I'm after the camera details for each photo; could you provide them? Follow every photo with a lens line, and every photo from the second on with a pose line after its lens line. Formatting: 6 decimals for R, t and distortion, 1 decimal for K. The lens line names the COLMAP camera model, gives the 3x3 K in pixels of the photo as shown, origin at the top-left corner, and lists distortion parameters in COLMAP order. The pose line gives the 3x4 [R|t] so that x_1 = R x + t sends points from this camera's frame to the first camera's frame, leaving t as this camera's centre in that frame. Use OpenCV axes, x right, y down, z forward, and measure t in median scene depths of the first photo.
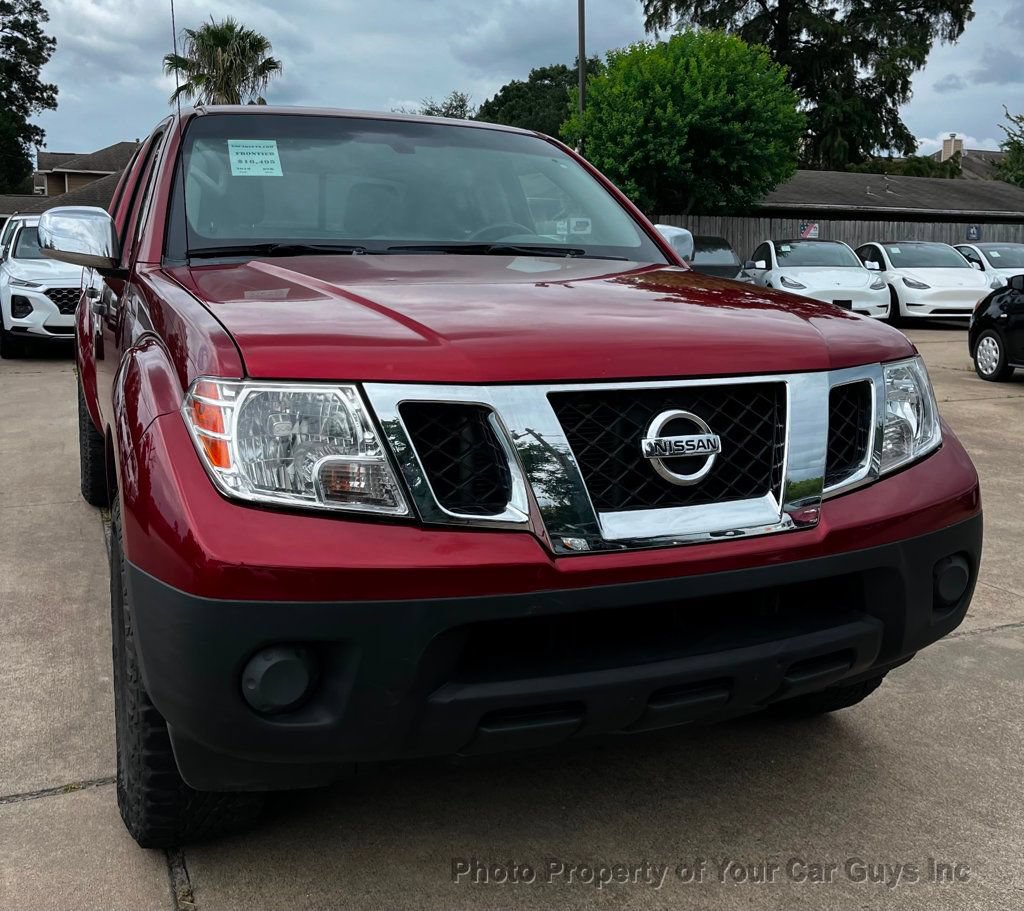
lens RADIAL K [[1038.1, 0, 511.2], [0, 1038.1, 387.5], [0, 0, 1]] dist [0.023337, 0.000000]
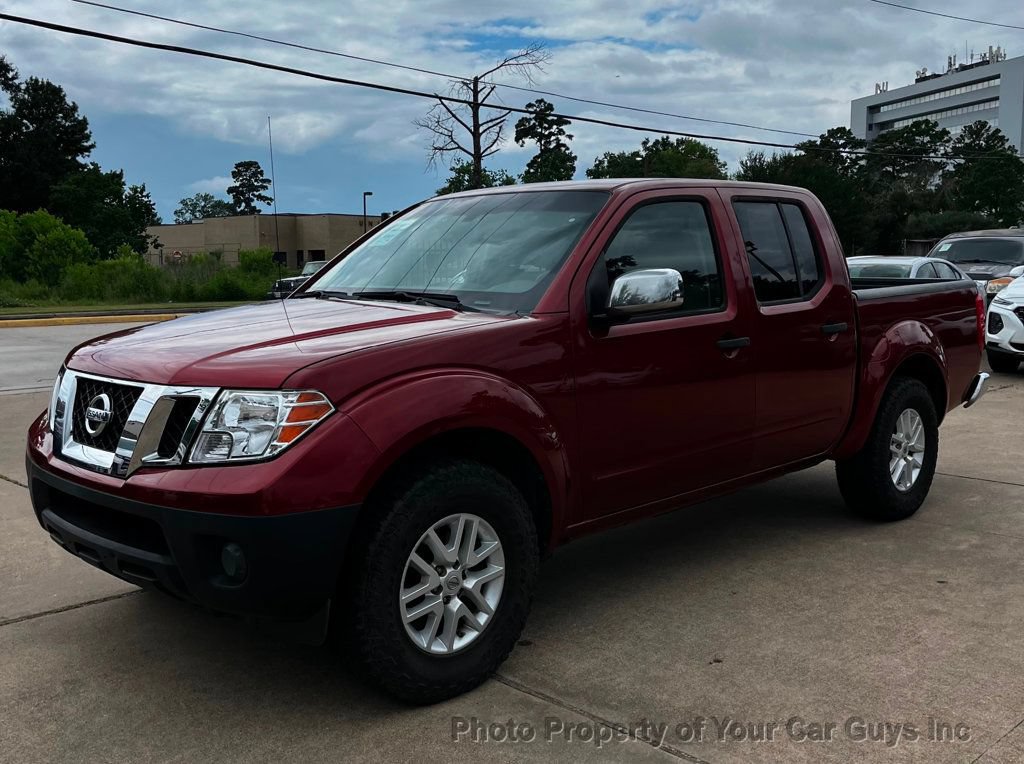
lens RADIAL K [[1038.0, 0, 510.8], [0, 1038.0, 375.7], [0, 0, 1]] dist [0.025433, 0.000000]
pose [[0.360163, 0.087527, -0.928774, 1.339841], [-0.104450, 0.993112, 0.053086, -0.115406], [0.927024, 0.077891, 0.366825, 0.641252]]
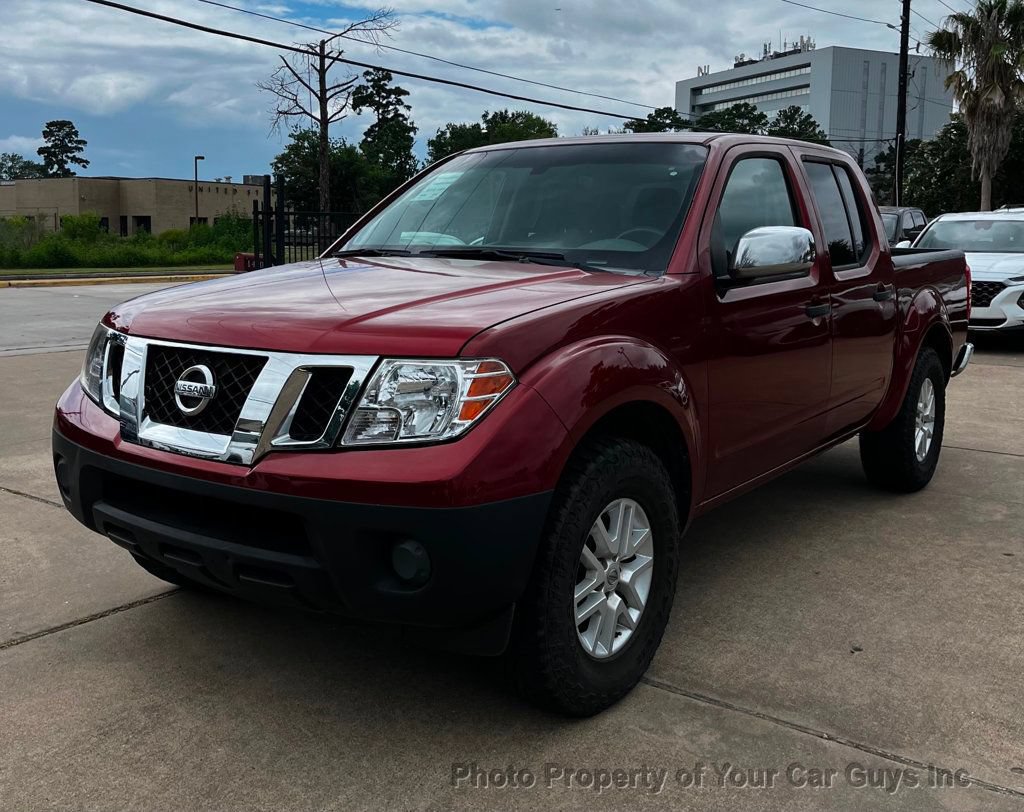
lens RADIAL K [[1041.0, 0, 498.4], [0, 1041.0, 353.1], [0, 0, 1]] dist [0.022891, 0.000000]
pose [[0.498183, 0.091224, -0.862260, 1.077184], [-0.110644, 0.993009, 0.041131, -0.067778], [0.859984, 0.074913, 0.504793, 0.396012]]
